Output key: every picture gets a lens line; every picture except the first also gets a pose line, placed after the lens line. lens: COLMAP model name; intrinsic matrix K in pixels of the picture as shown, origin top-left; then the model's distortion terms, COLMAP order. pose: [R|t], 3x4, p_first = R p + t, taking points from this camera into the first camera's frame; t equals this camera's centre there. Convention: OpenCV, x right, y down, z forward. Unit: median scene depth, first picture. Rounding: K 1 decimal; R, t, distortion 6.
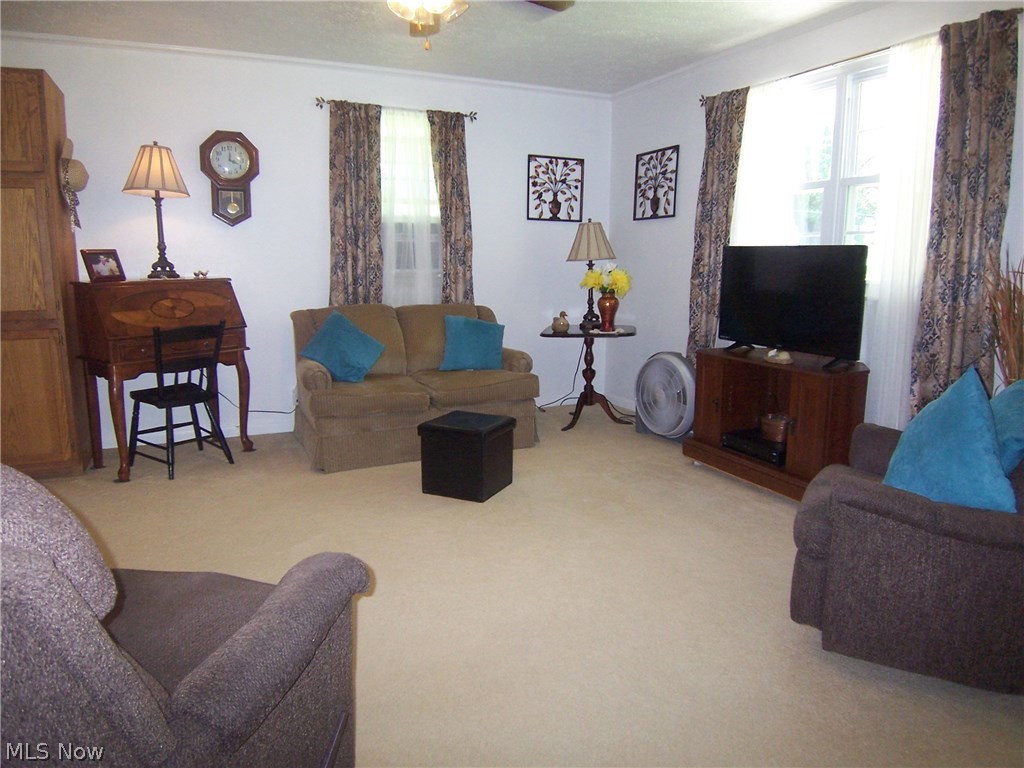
lens RADIAL K [[685.2, 0, 507.8], [0, 685.2, 380.2], [0, 0, 1]] dist [-0.010406, -0.039613]
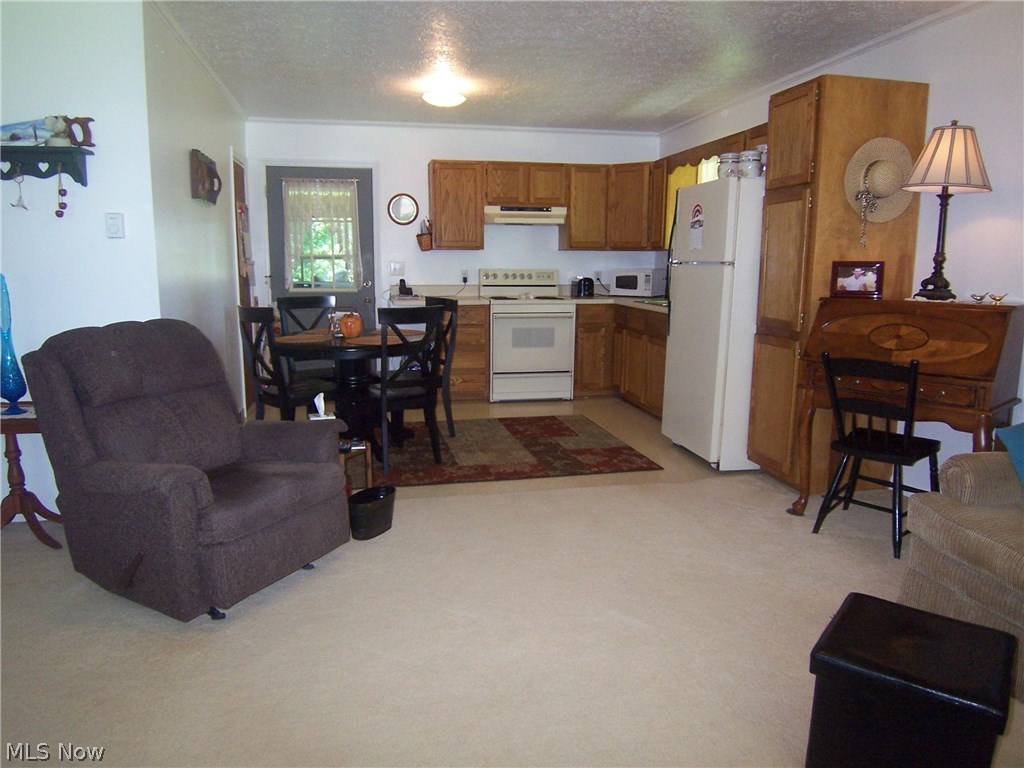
lens RADIAL K [[685.2, 0, 506.3], [0, 685.2, 380.7], [0, 0, 1]] dist [-0.010406, -0.039613]
pose [[-0.238832, 0.150183, -0.959377, 0.361983], [-0.192729, 0.960983, 0.198413, -0.123196], [0.951743, 0.232287, -0.200569, 0.731886]]
